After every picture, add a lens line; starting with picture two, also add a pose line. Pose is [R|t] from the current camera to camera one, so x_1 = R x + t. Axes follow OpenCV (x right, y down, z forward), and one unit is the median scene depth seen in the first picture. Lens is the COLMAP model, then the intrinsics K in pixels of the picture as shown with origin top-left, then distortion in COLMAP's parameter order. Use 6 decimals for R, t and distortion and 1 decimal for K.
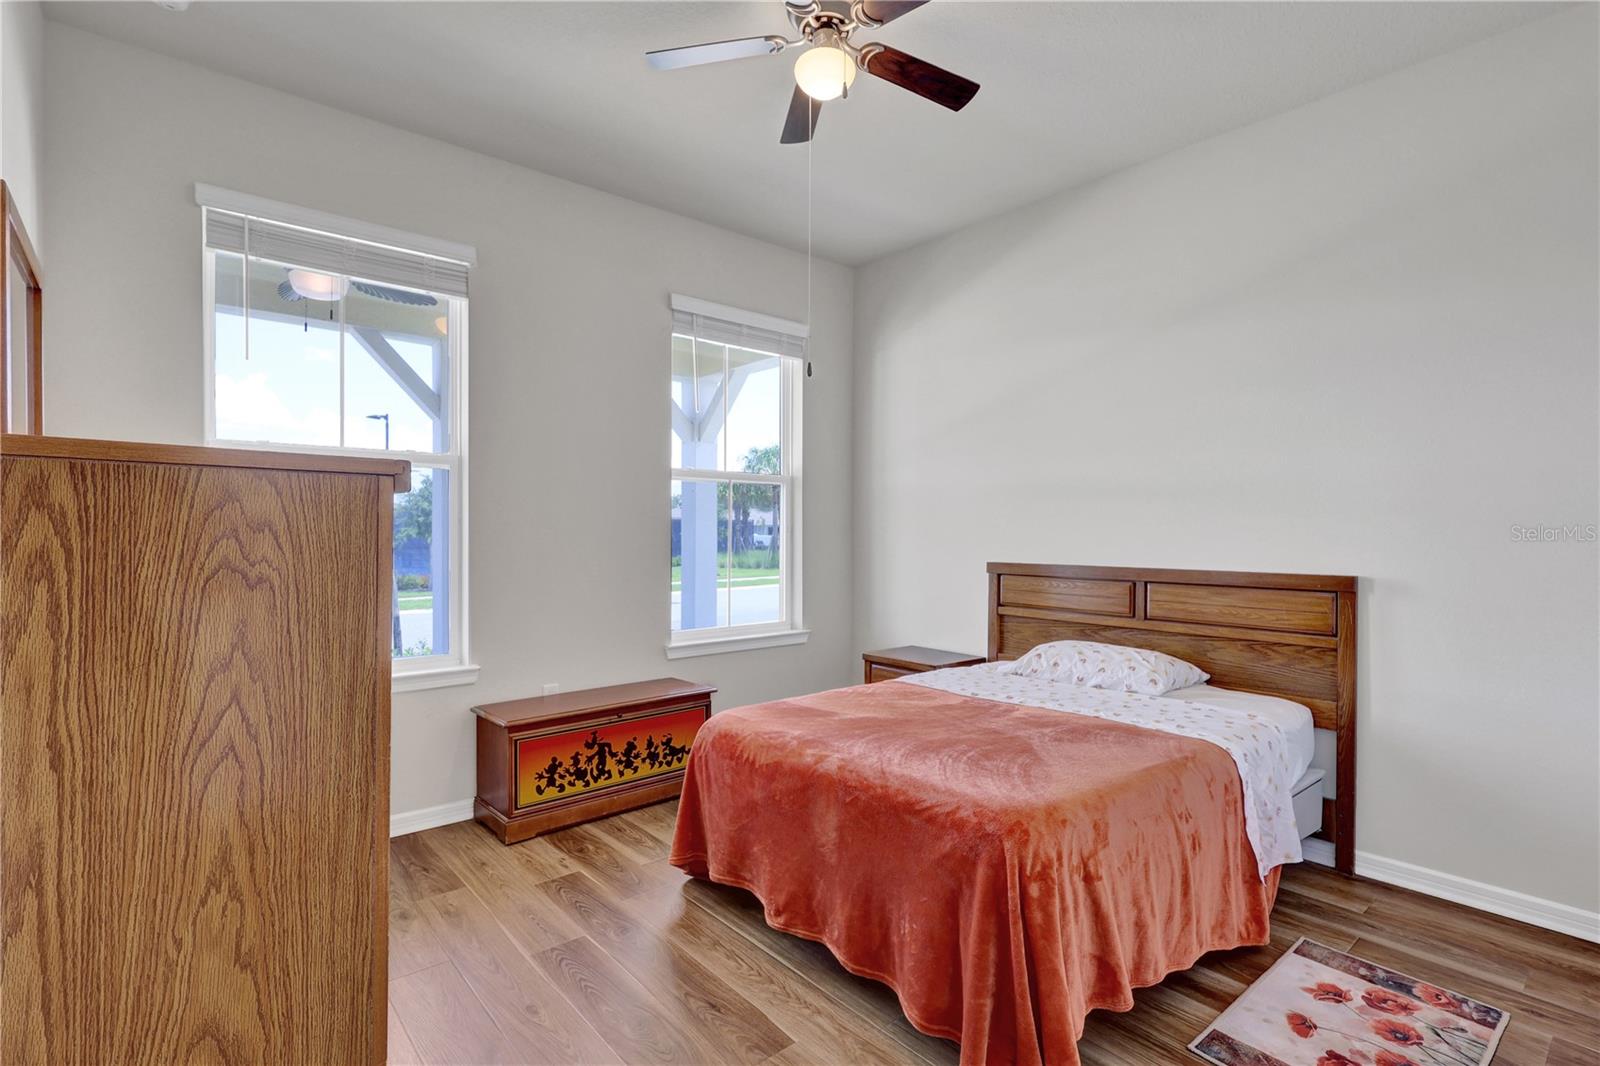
lens RADIAL K [[762.1, 0, 795.7], [0, 762.1, 528.9], [0, 0, 1]] dist [0.003891, -0.000185]
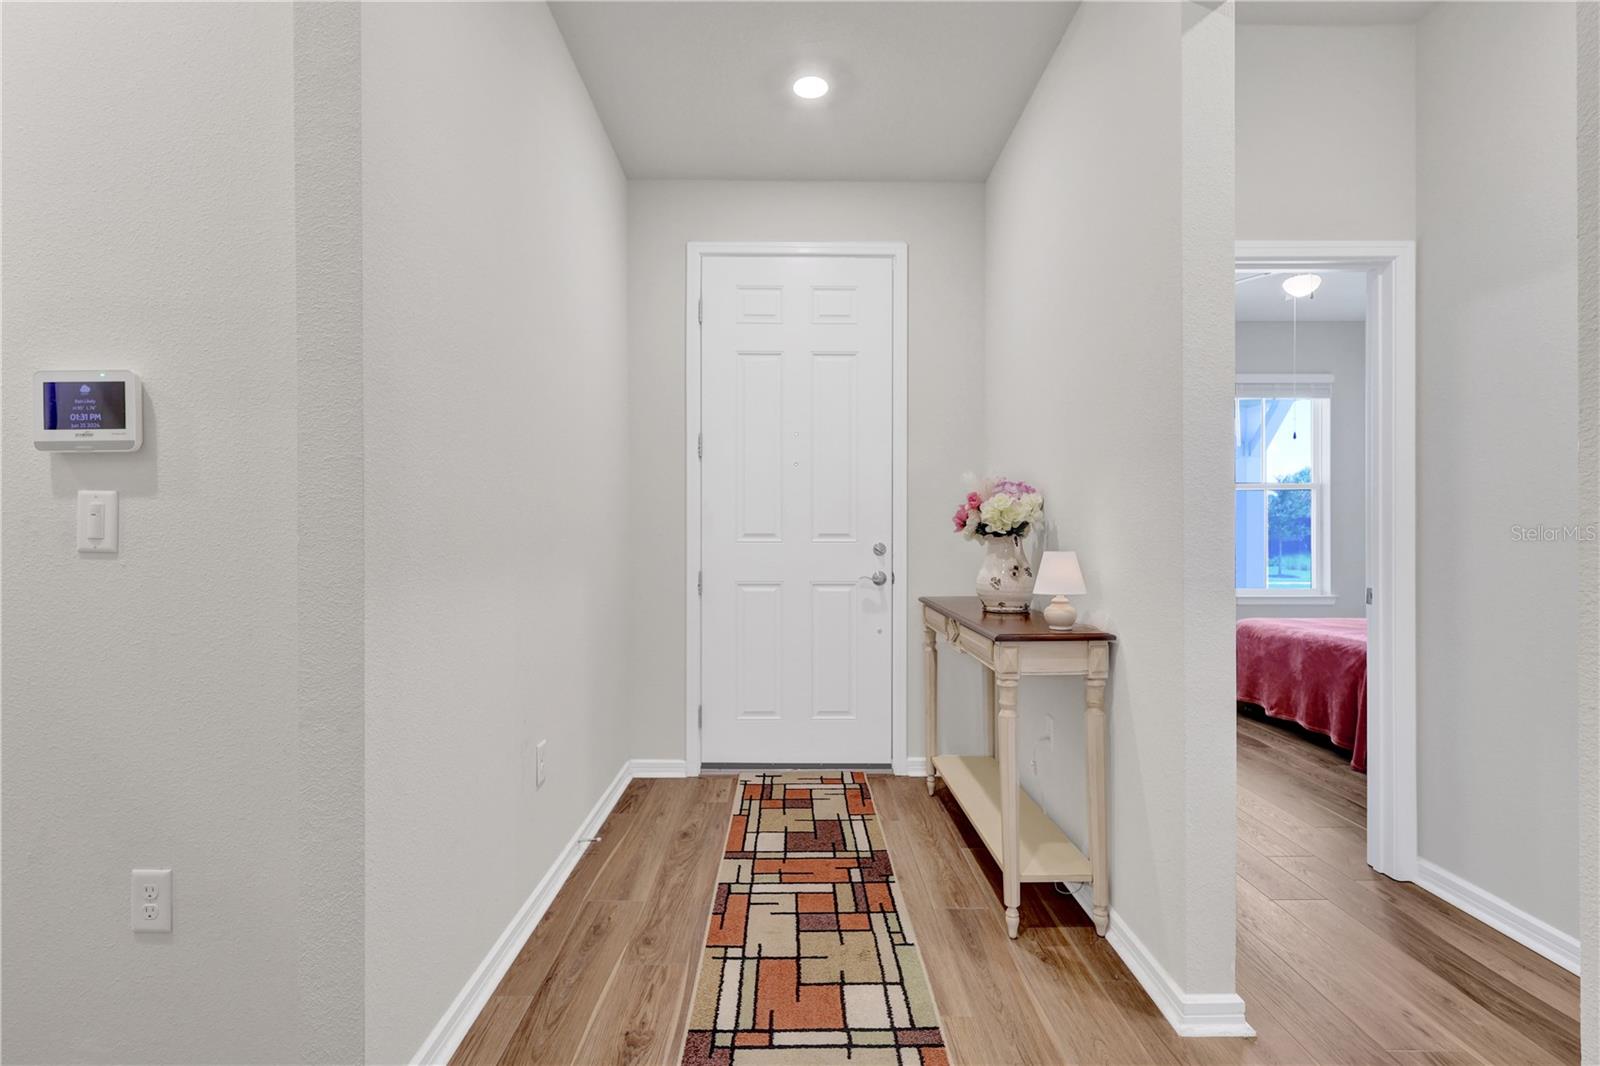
lens RADIAL K [[762.1, 0, 770.3], [0, 762.1, 534.3], [0, 0, 1]] dist [0.003891, -0.000185]
pose [[0.752329, 0.000216, -0.658788, 0.314806], [0.003091, 0.999988, 0.003858, 0.027972], [0.658781, -0.004939, 0.752319, -1.423218]]
